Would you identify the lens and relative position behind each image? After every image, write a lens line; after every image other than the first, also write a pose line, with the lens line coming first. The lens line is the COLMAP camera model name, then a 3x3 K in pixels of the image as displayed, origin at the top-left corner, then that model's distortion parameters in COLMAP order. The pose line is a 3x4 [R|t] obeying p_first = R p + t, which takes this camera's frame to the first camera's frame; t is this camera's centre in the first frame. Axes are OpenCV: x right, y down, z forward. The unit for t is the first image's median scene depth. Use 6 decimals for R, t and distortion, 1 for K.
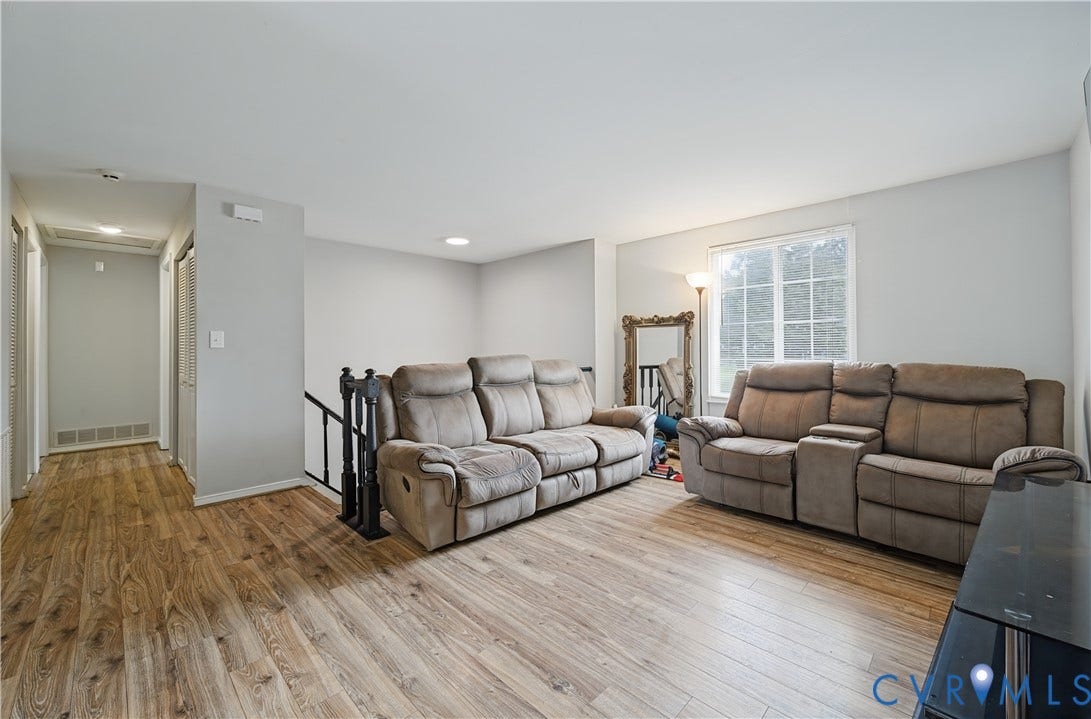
lens RADIAL K [[432.6, 0, 552.3], [0, 432.6, 348.7], [0, 0, 1]] dist [-0.006943, 0.001312]
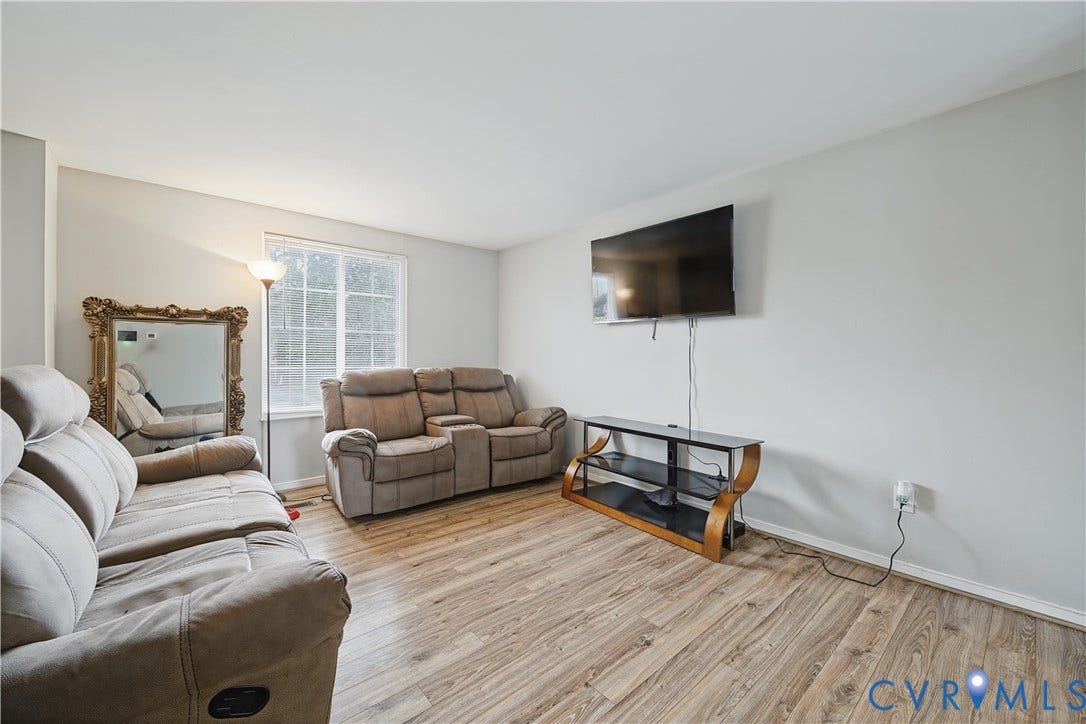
lens RADIAL K [[427.0, 0, 543.7], [0, 427.0, 355.3], [0, 0, 1]] dist [-0.009079, 0.003215]
pose [[0.085035, 0.009980, 0.996328, -0.609367], [-0.006312, 0.999935, -0.009477, 0.005616], [-0.996358, -0.005483, 0.085092, 0.613558]]
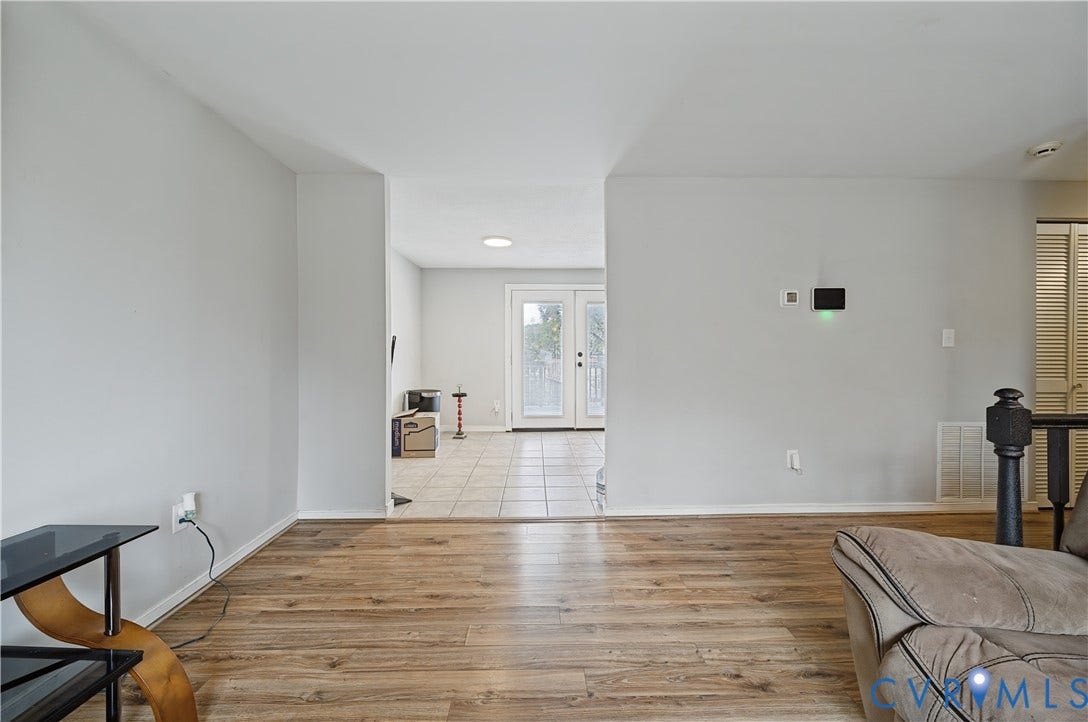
lens RADIAL K [[427.8, 0, 544.9], [0, 427.8, 358.3], [0, 0, 1]] dist [-0.009079, 0.003215]
pose [[-0.700280, 0.018343, -0.713633, 0.315615], [0.008483, 0.999813, 0.017376, -0.003435], [0.713818, 0.006114, -0.700305, 0.917322]]
